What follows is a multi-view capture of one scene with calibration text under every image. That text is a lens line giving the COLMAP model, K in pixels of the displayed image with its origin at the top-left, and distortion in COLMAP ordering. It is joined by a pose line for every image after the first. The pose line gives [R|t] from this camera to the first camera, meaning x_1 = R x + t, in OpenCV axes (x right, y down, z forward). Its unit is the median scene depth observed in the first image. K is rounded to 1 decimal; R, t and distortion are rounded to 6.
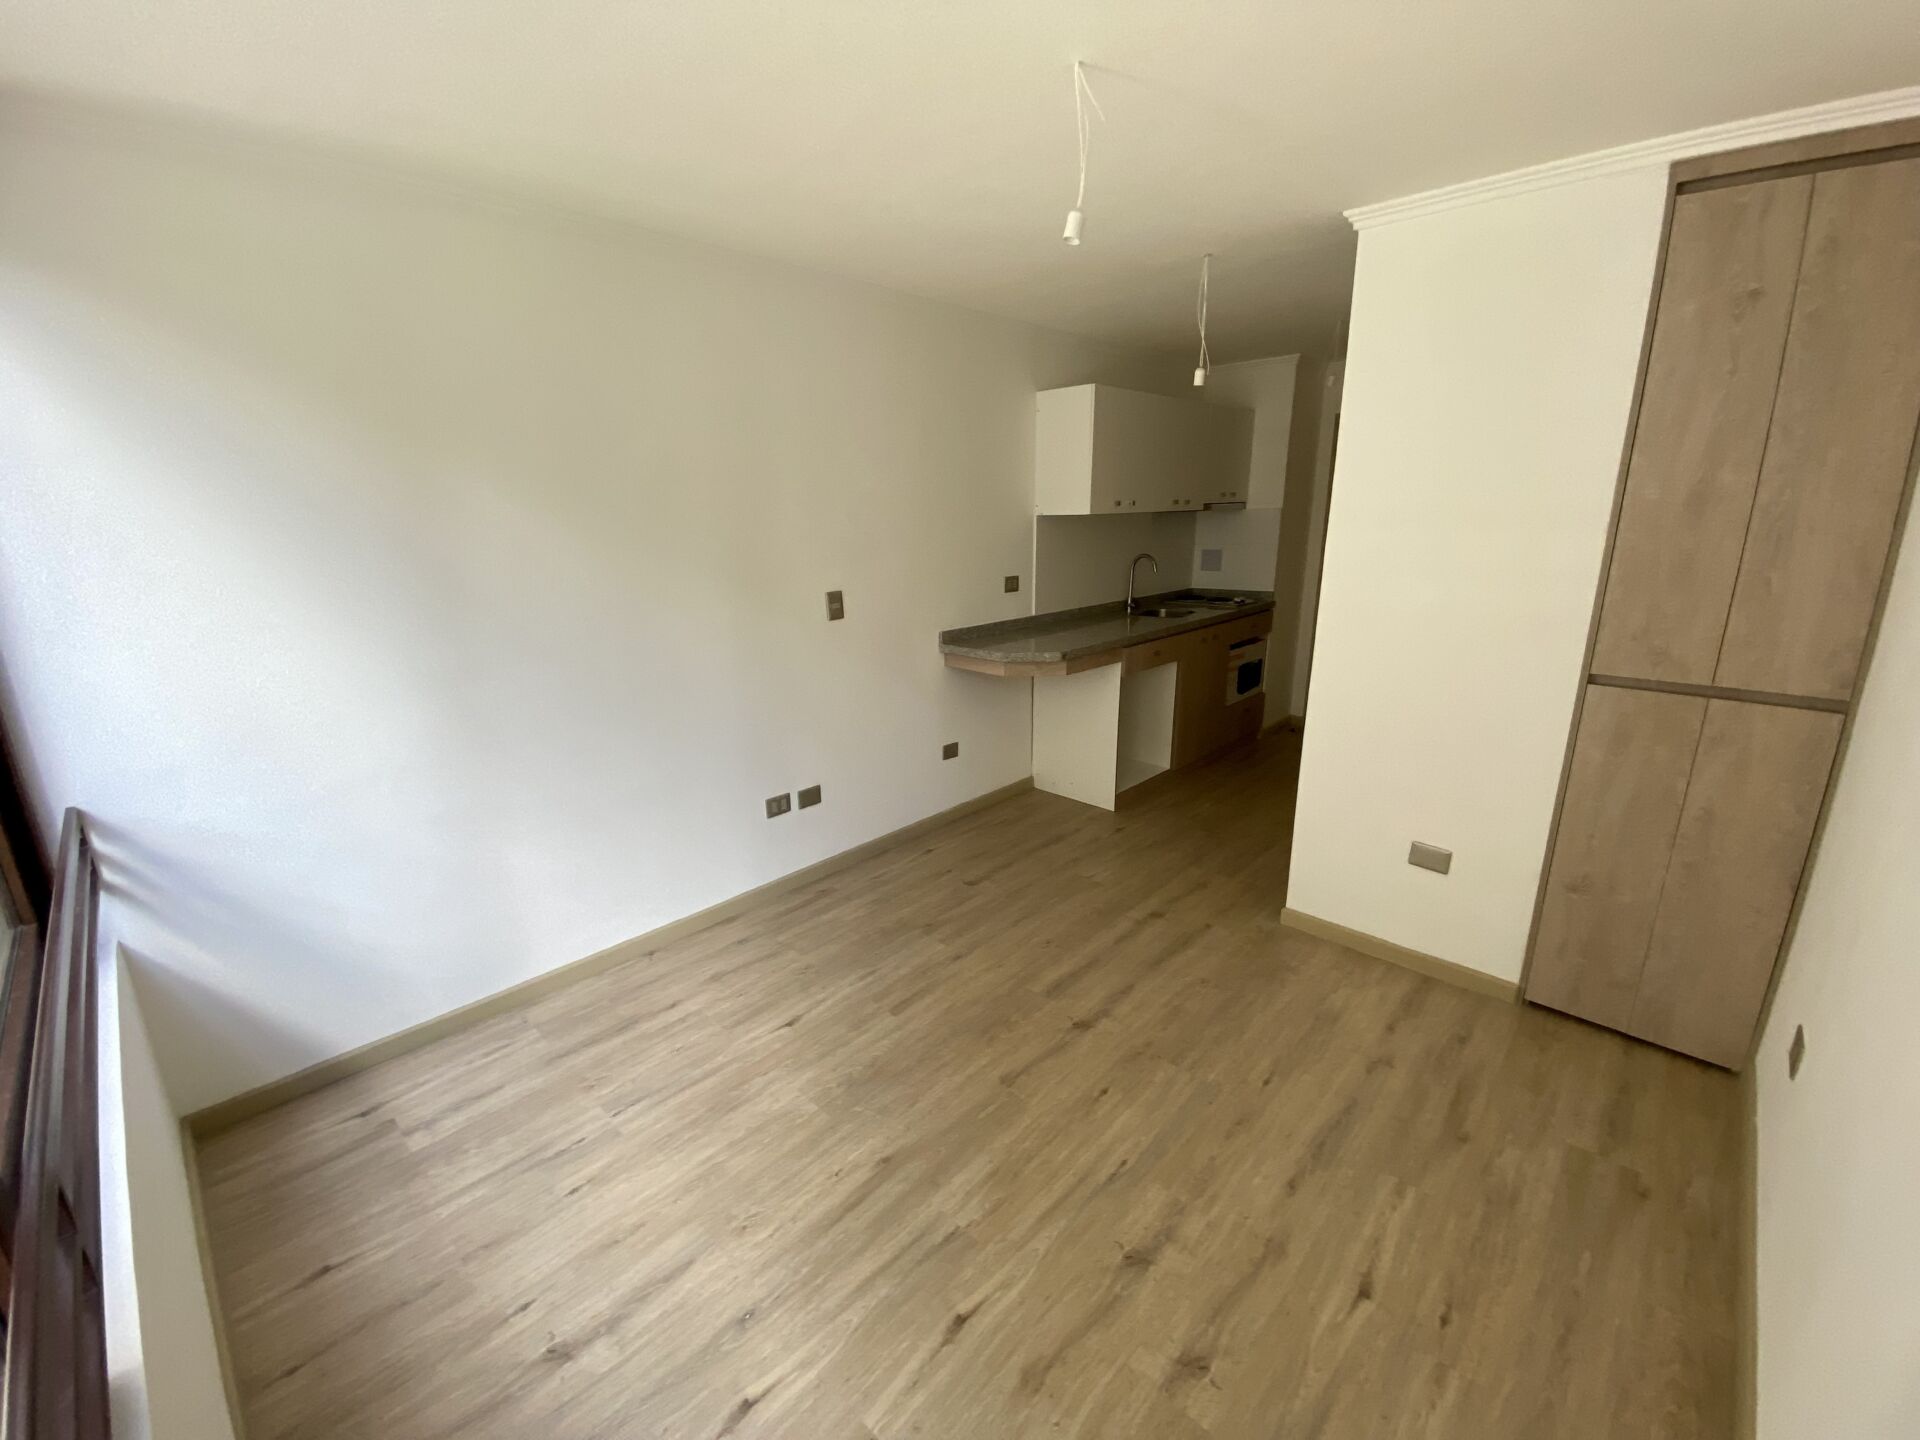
lens RADIAL K [[796.3, 0, 960.0], [0, 796.3, 720.0], [0, 0, 1]] dist [0.000901, -0.014373]
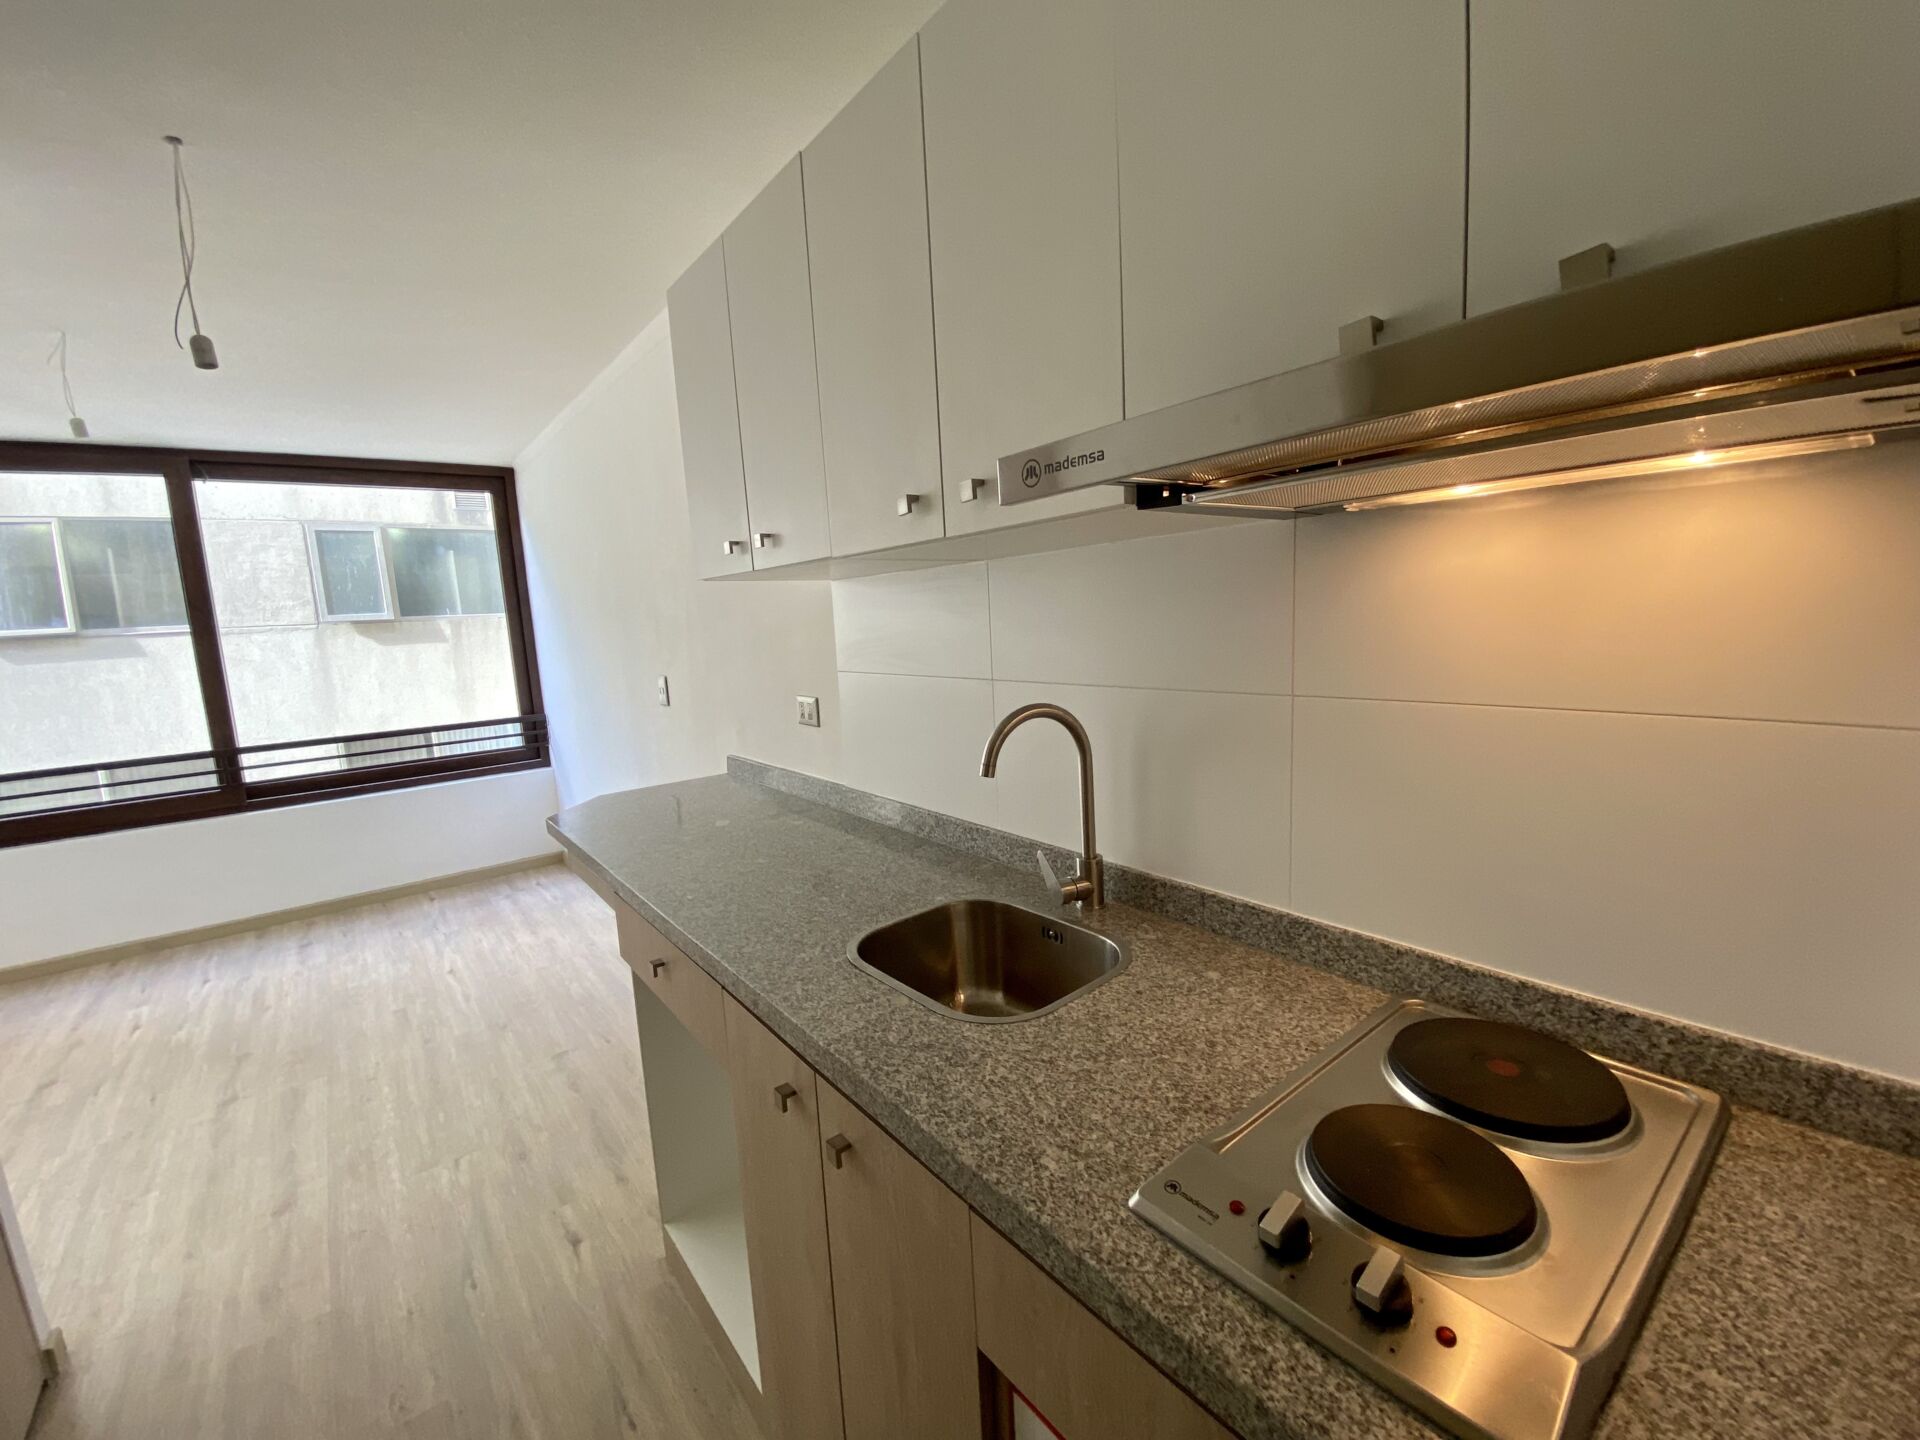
lens RADIAL K [[796.3, 0, 960.0], [0, 796.3, 720.0], [0, 0, 1]] dist [0.000901, -0.014373]
pose [[-0.152664, 0.155715, -0.975934, 0.890464], [-0.207535, 0.960438, 0.185707, -0.453739], [0.966242, 0.230891, -0.114308, 1.864571]]
